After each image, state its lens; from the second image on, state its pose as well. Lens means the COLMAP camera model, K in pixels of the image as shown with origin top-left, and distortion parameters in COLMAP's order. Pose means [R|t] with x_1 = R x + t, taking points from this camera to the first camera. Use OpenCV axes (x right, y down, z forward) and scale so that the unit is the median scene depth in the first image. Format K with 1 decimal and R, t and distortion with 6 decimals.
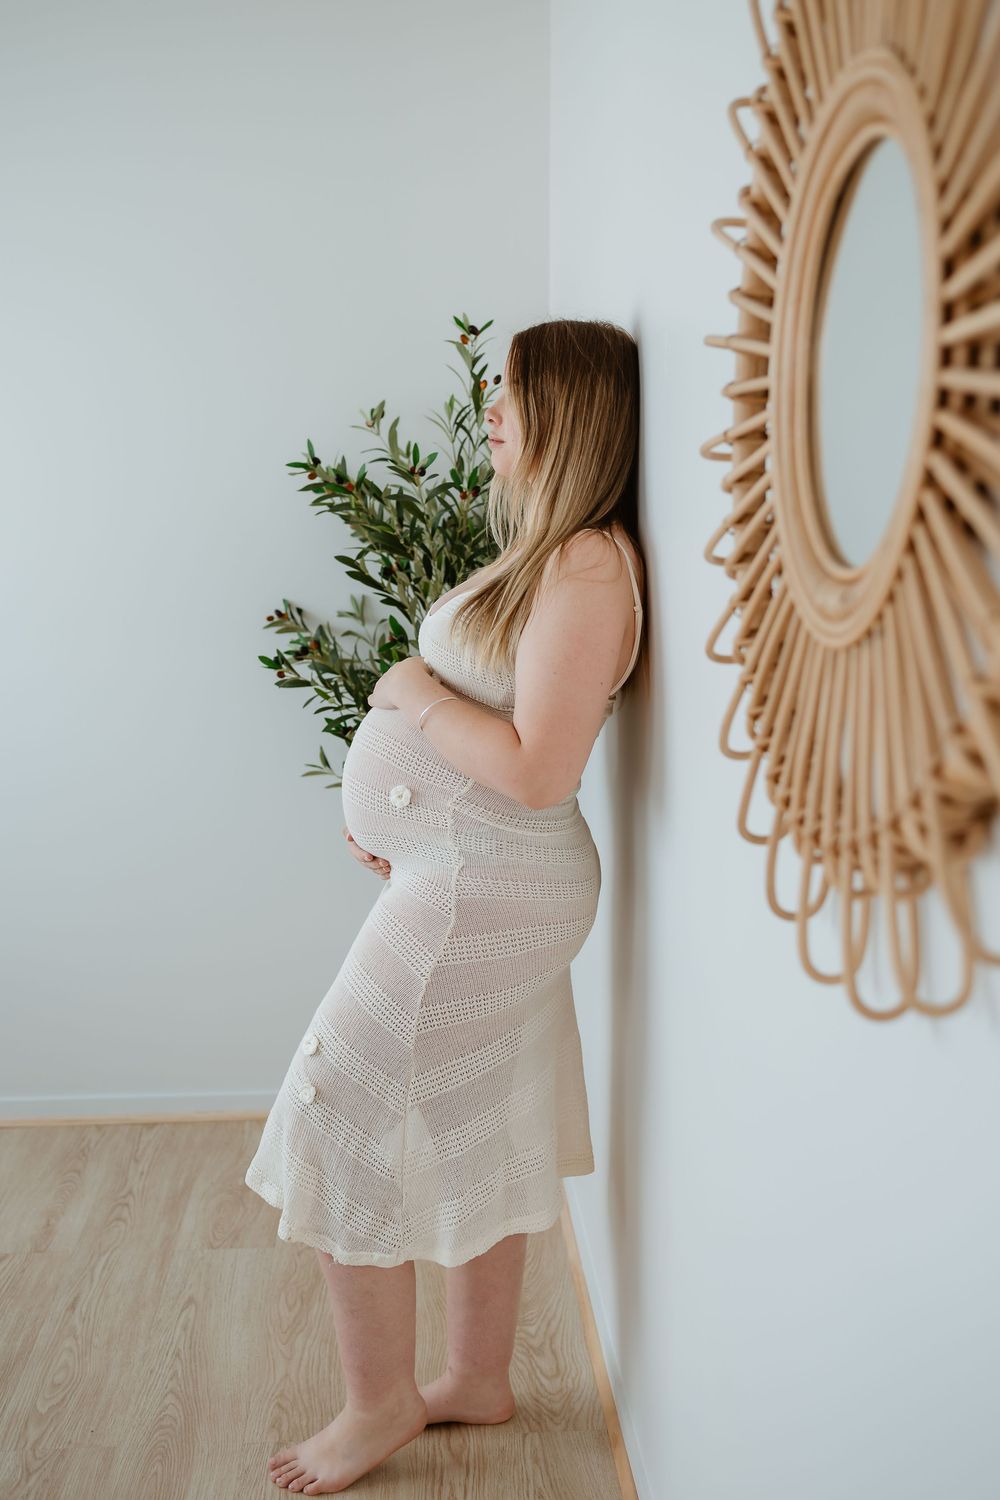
lens RADIAL K [[1435.3, 0, 482.1], [0, 1435.3, 735.1], [0, 0, 1]] dist [0.003674, 0.001691]
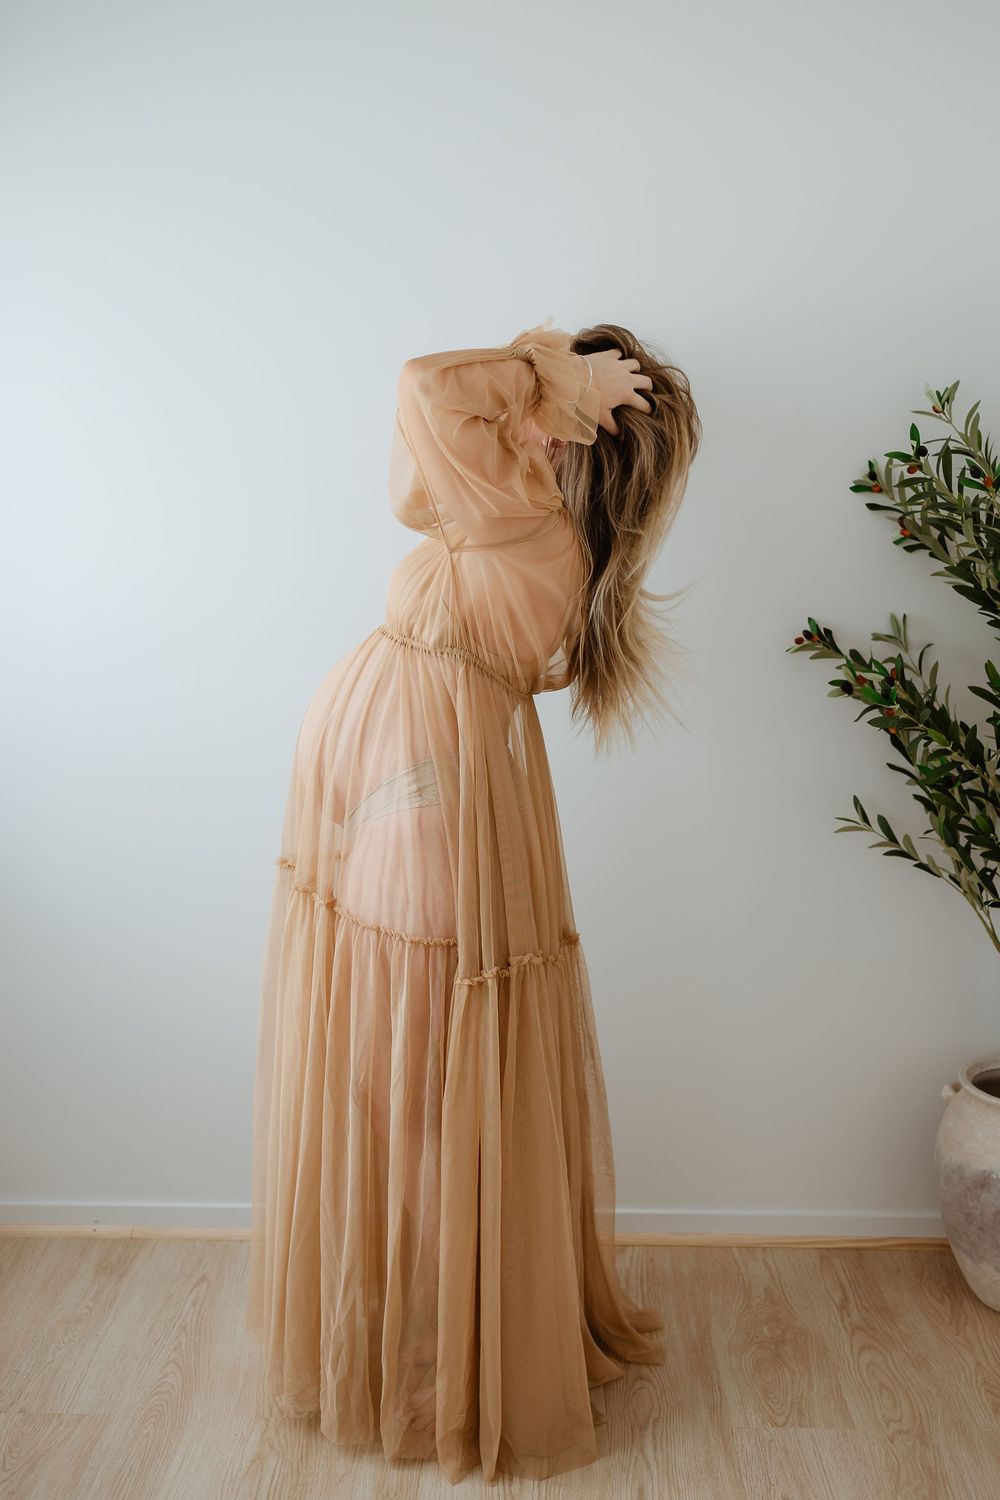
lens RADIAL K [[1527.6, 0, 524.2], [0, 1527.6, 700.6], [0, 0, 1]] dist [0.005806, -0.006616]
pose [[0.997675, 0.021400, -0.064703, -0.275517], [-0.023803, 0.999046, -0.036605, -0.011705], [0.063858, 0.038060, 0.997233, 0.122697]]
